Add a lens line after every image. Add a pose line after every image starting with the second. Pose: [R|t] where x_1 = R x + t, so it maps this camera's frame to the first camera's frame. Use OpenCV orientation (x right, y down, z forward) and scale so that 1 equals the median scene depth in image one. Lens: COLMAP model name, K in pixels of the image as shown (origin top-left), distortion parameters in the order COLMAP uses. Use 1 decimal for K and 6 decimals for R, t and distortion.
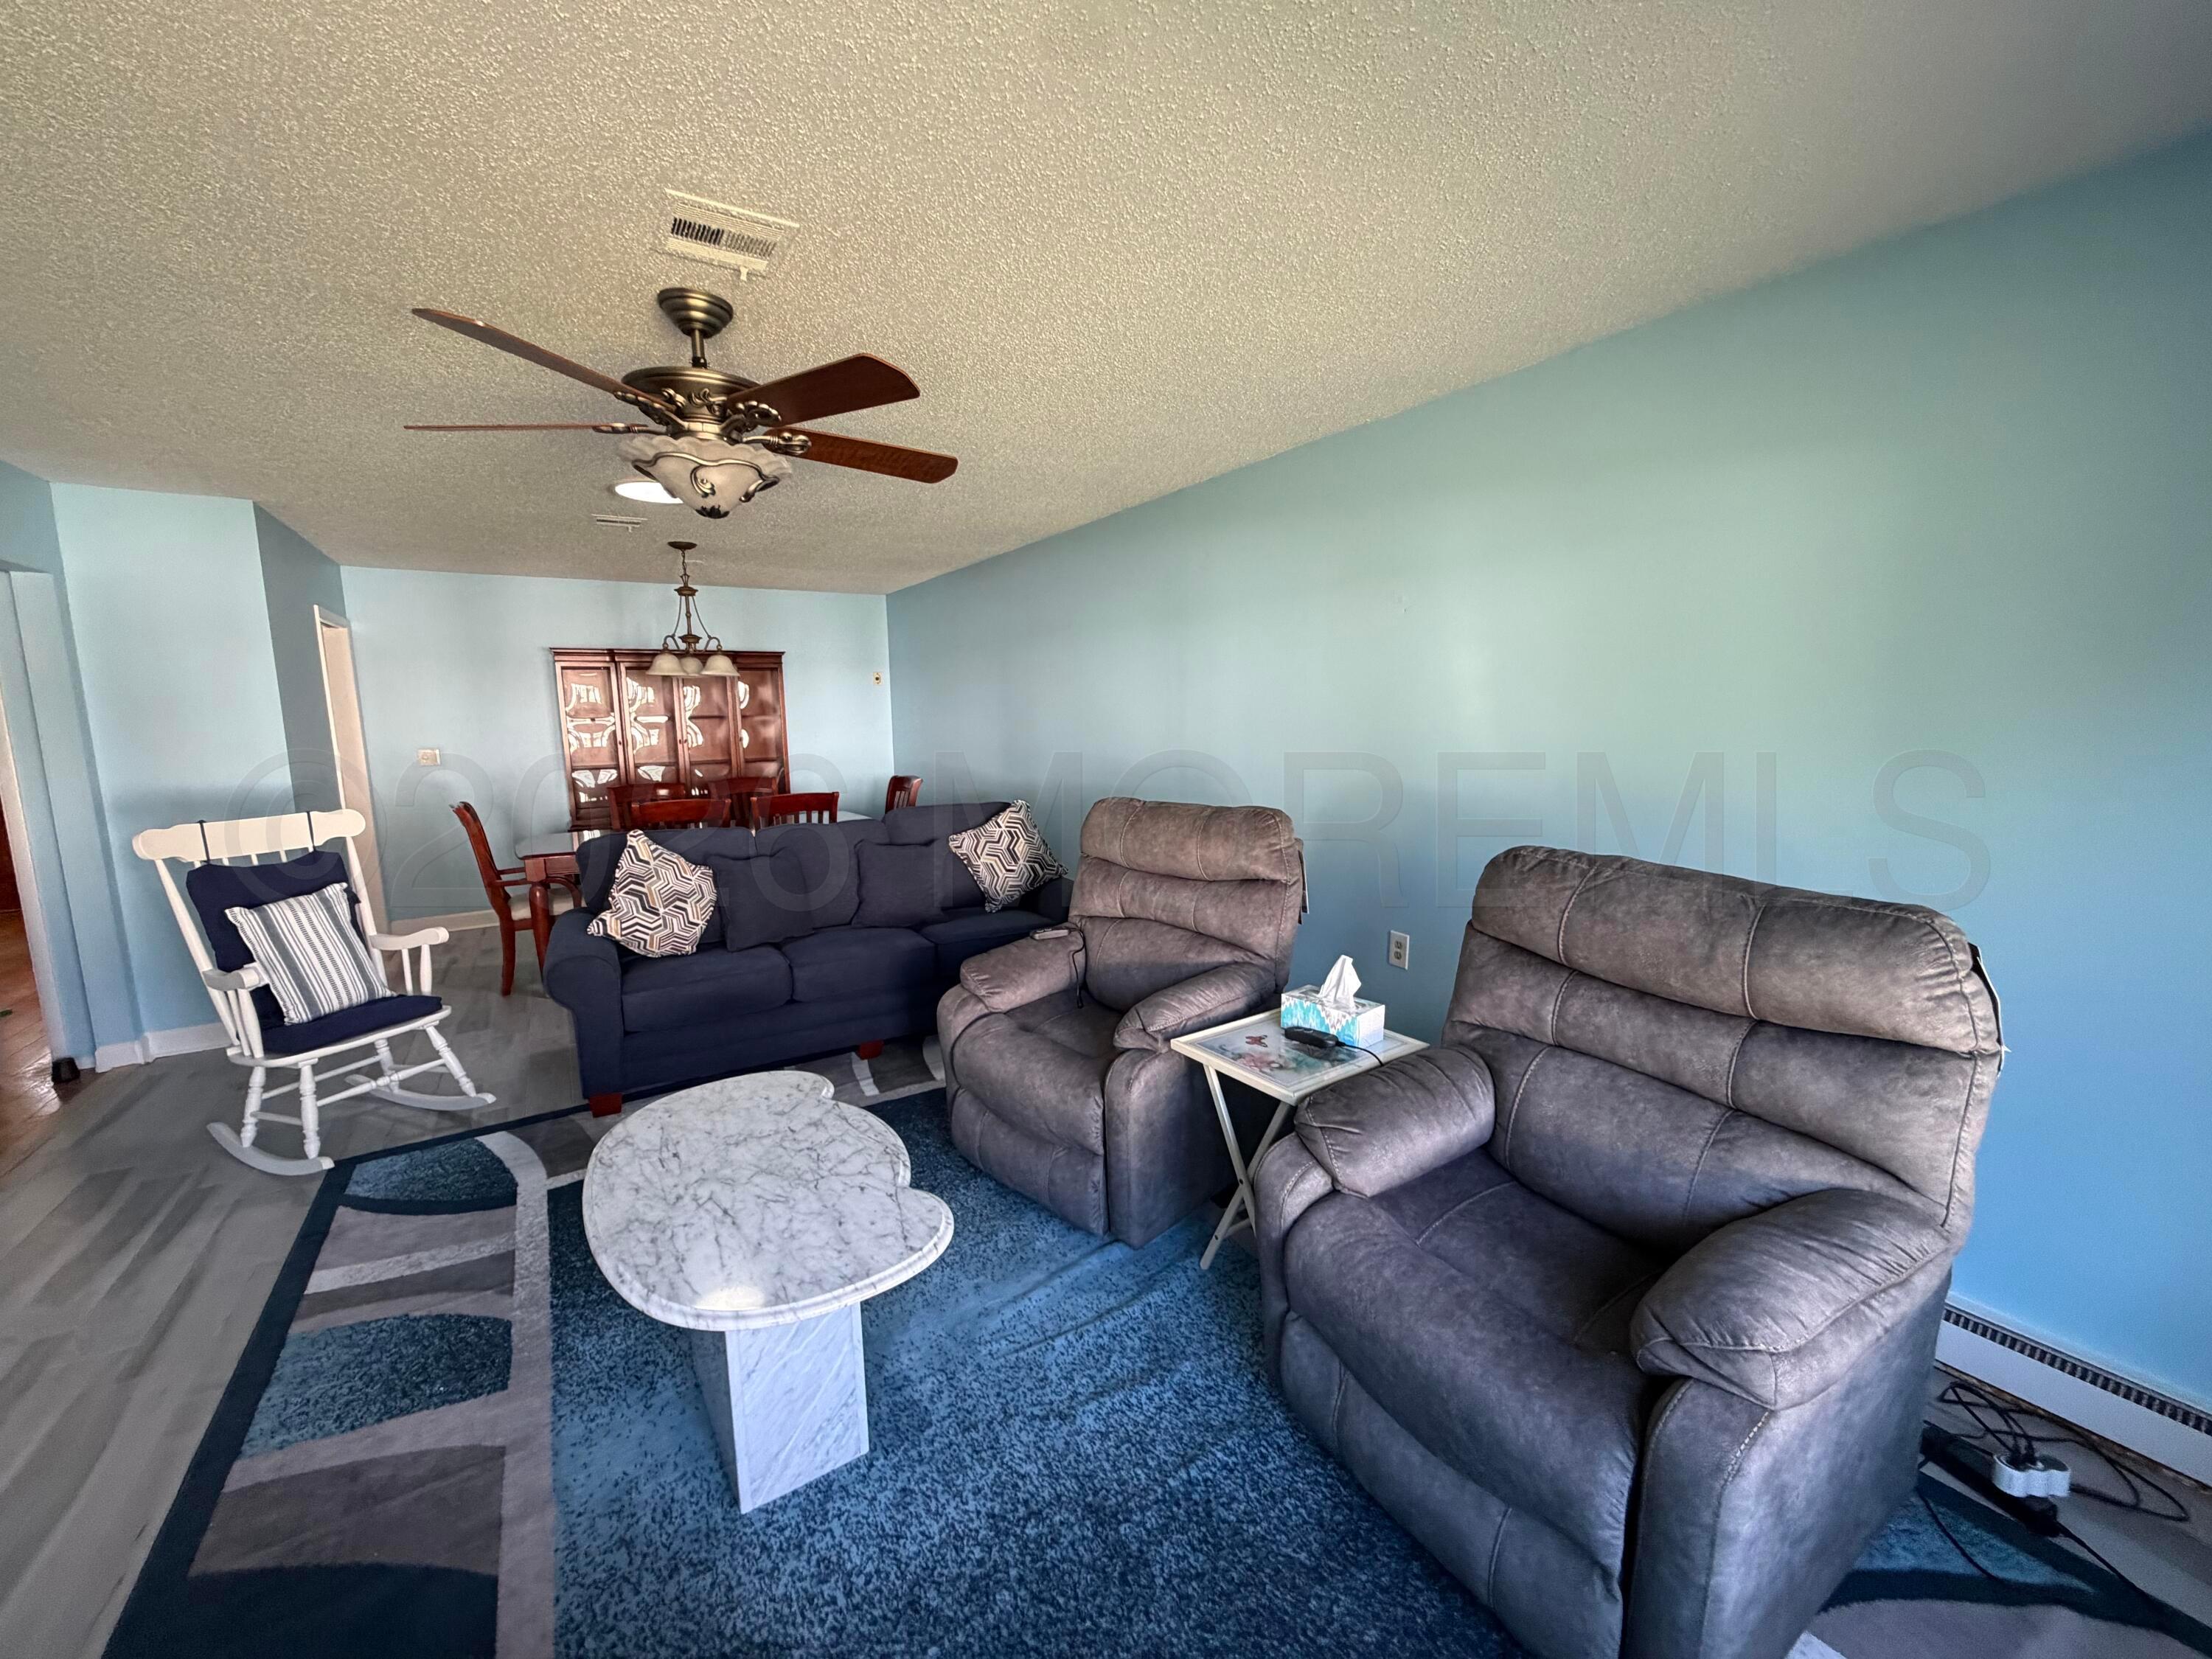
lens RADIAL K [[881.3, 0, 1101.5], [0, 881.3, 833.3], [0, 0, 1]] dist [0.001738, 0.000021]
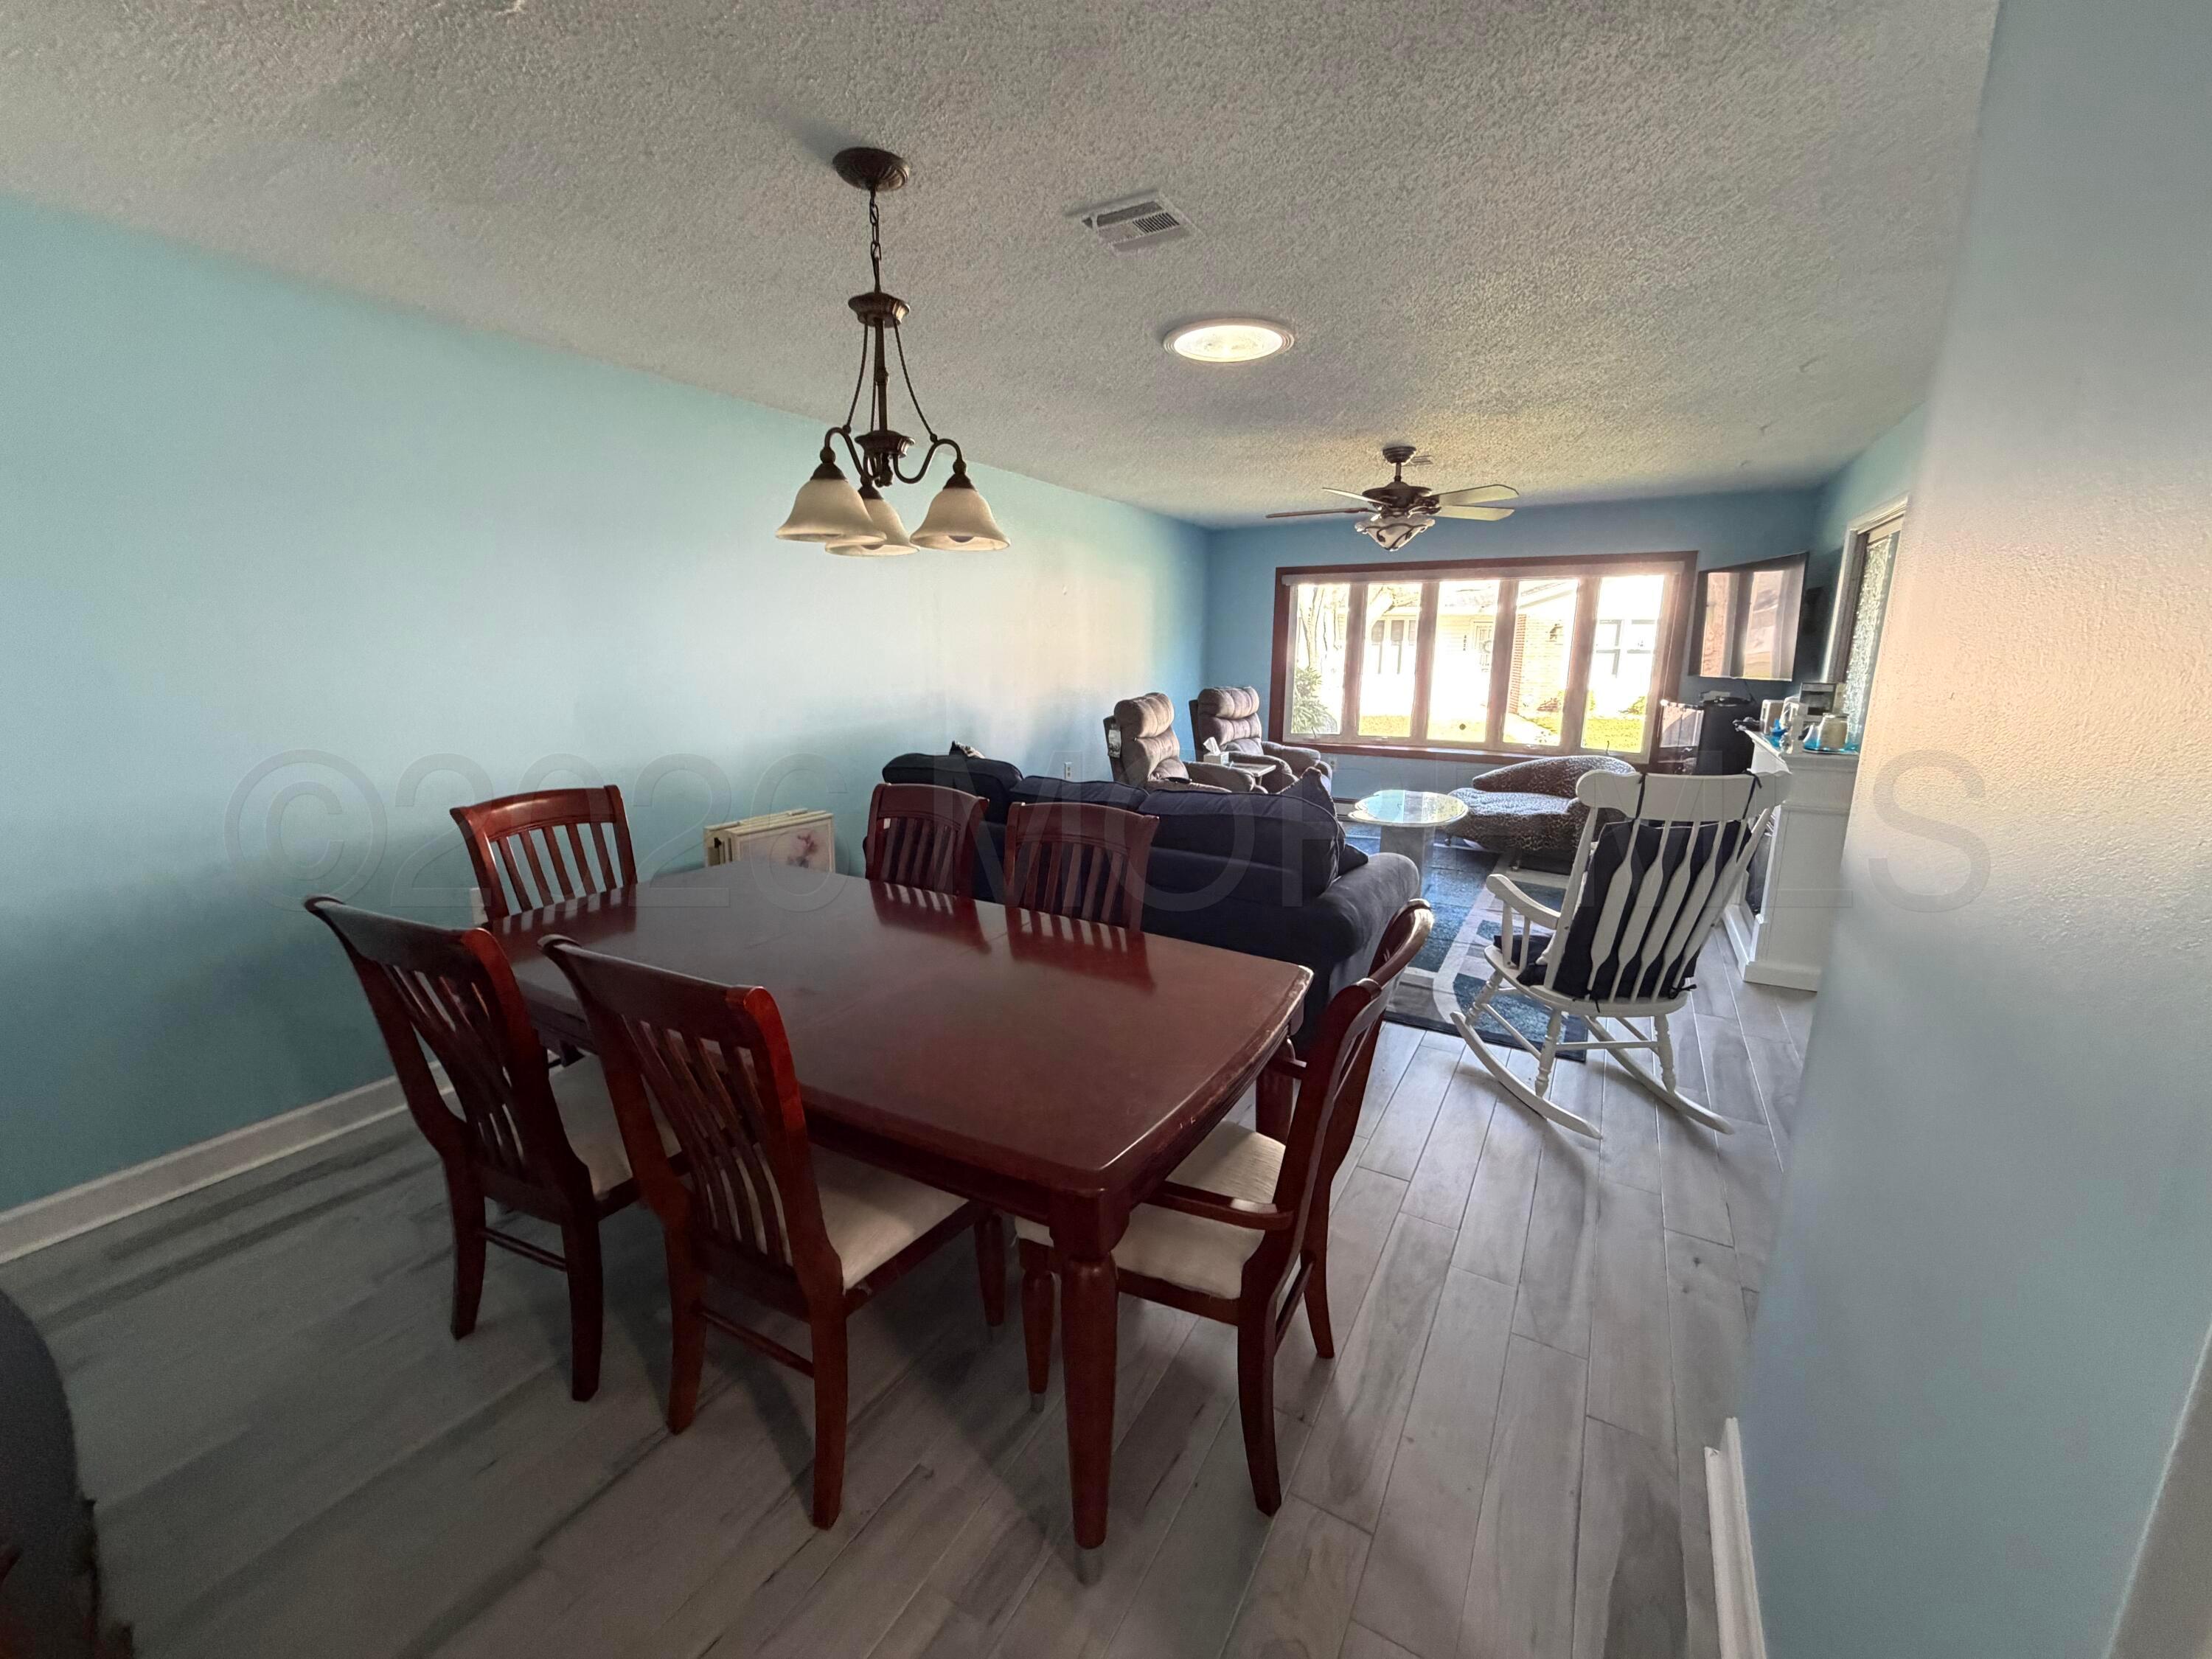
lens RADIAL K [[877.2, 0, 1100.2], [0, 877.2, 830.3], [0, 0, 1]] dist [-0.001217, -0.000589]
pose [[-0.460915, -0.173470, 0.870325, -1.716631], [0.124412, 0.958394, 0.256911, -0.283386], [-0.878680, 0.226694, -0.420156, 2.198158]]
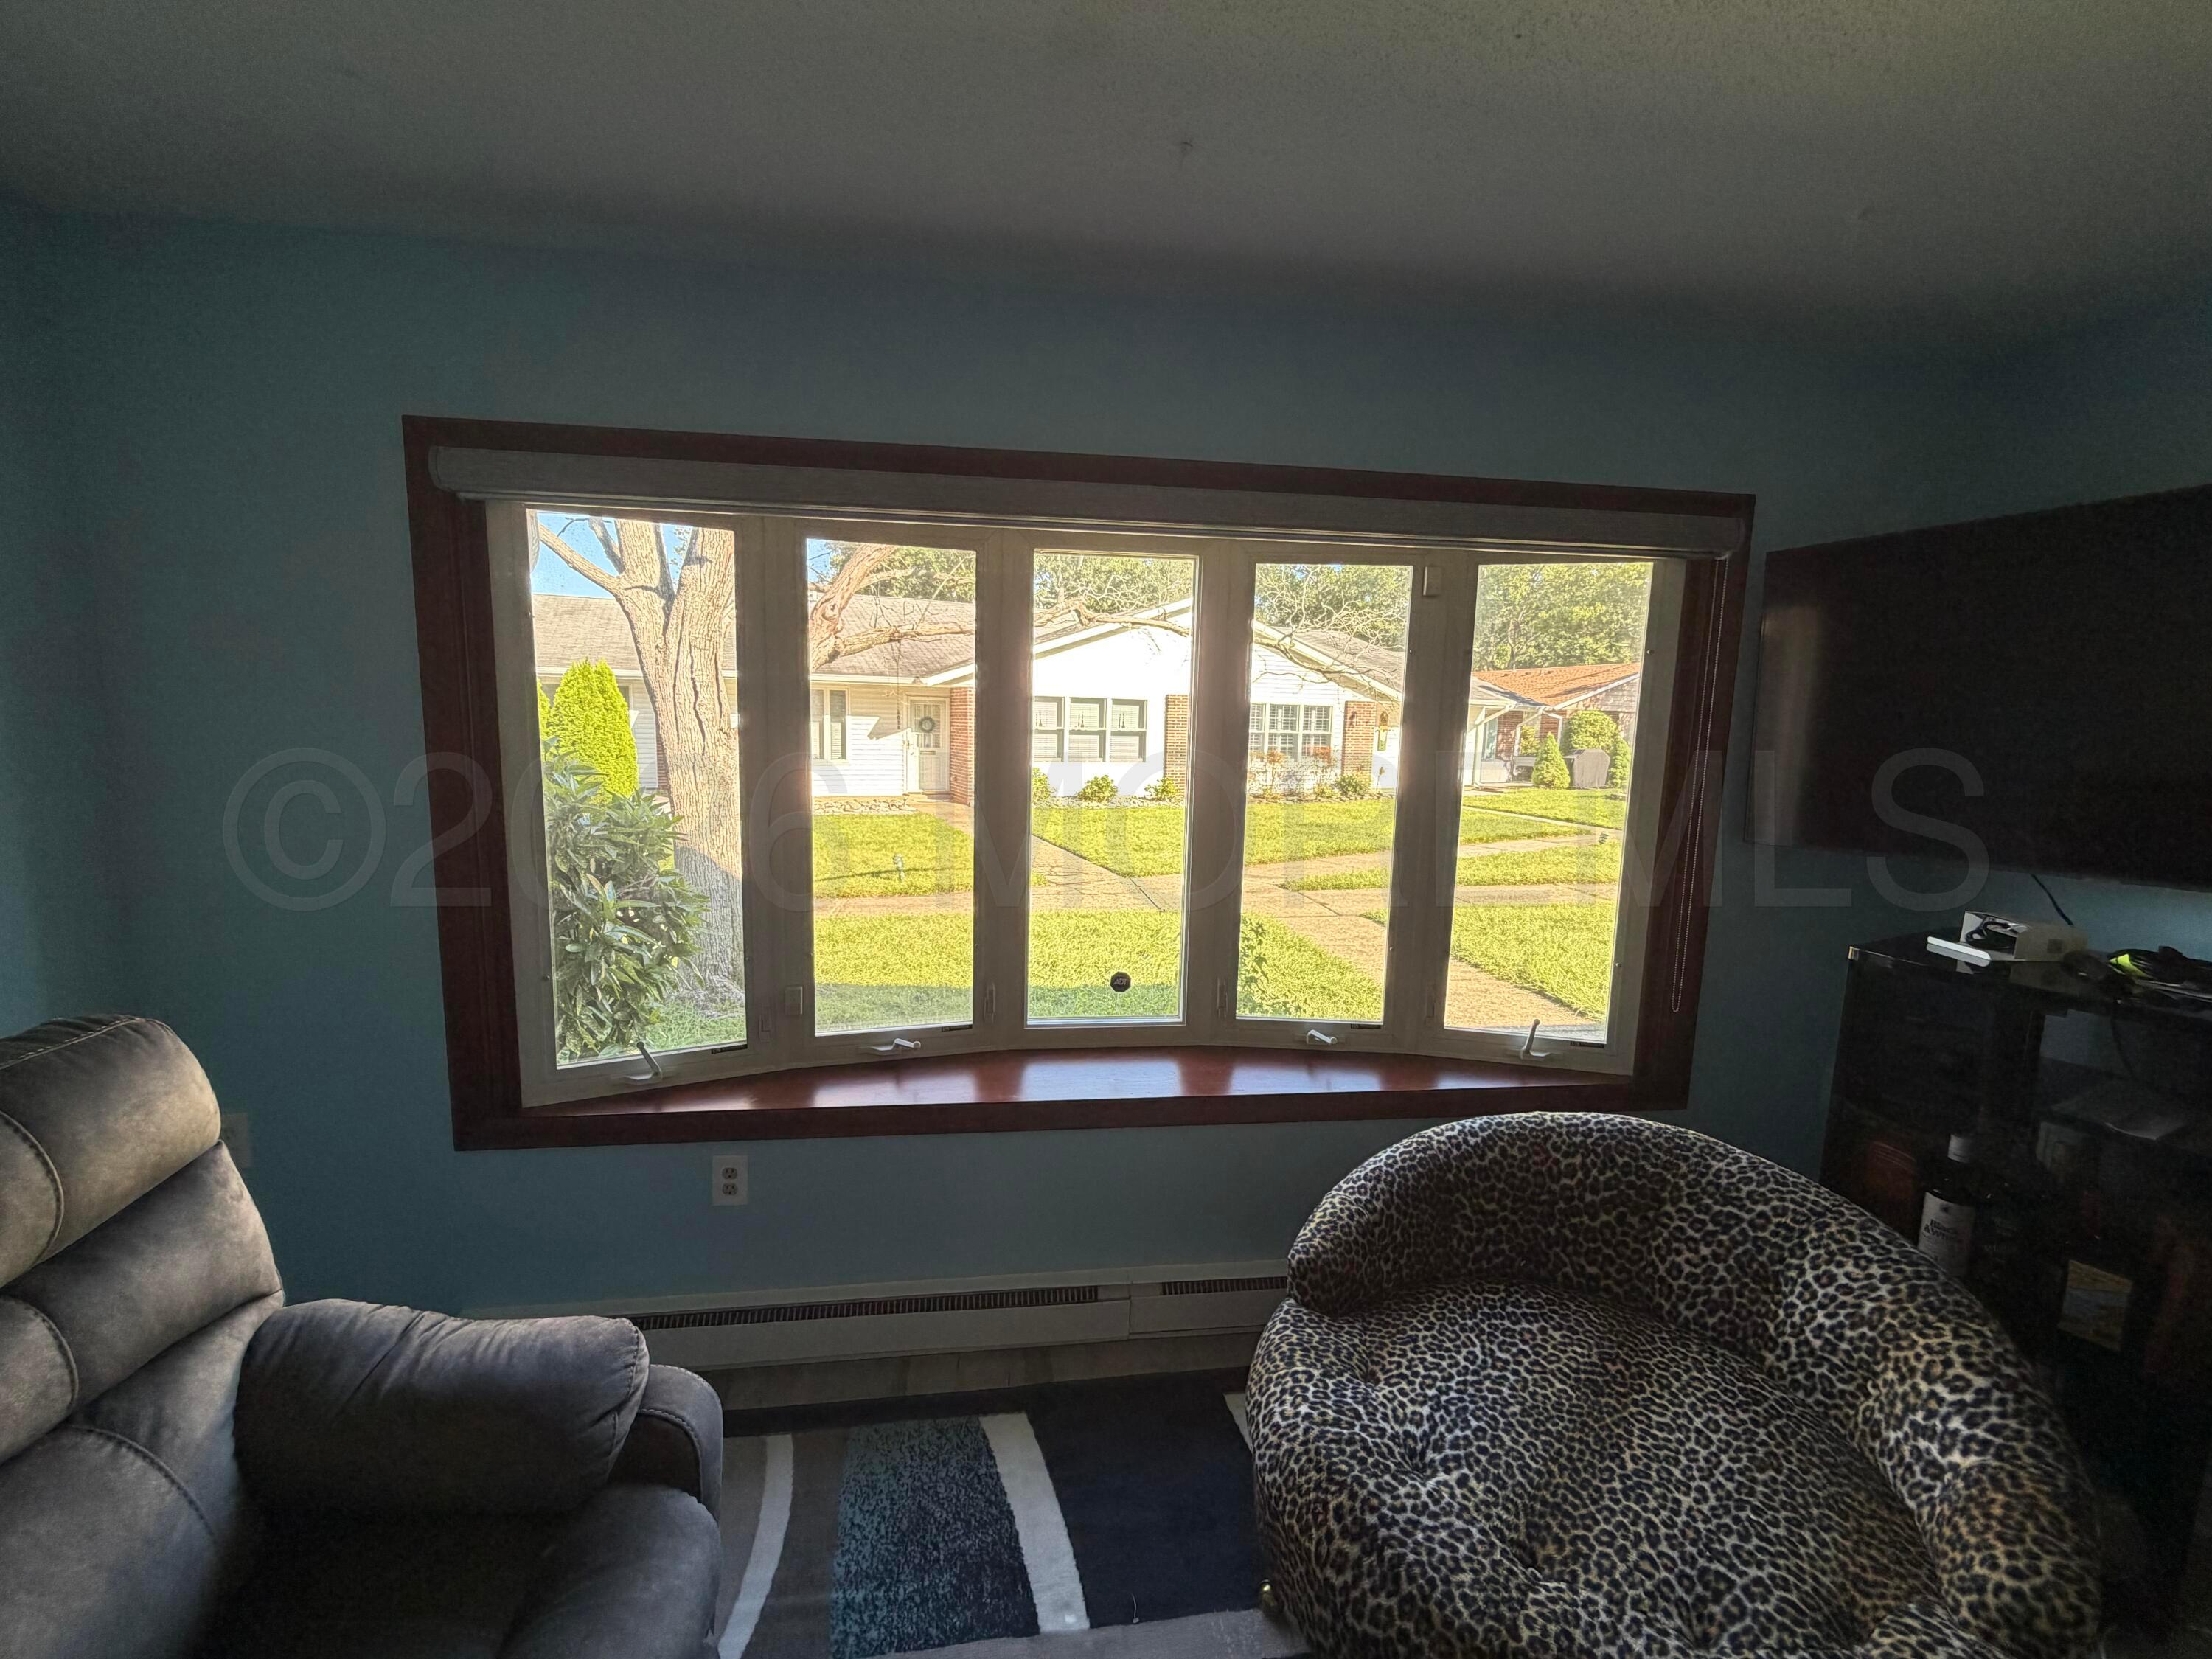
lens RADIAL K [[877.2, 0, 1100.2], [0, 877.2, 830.3], [0, 0, 1]] dist [-0.001217, -0.000589]
pose [[-0.901889, -0.059034, 0.427914, -0.085762], [0.048855, 0.970321, 0.236833, -0.118388], [-0.429196, 0.234503, -0.872238, 0.686712]]
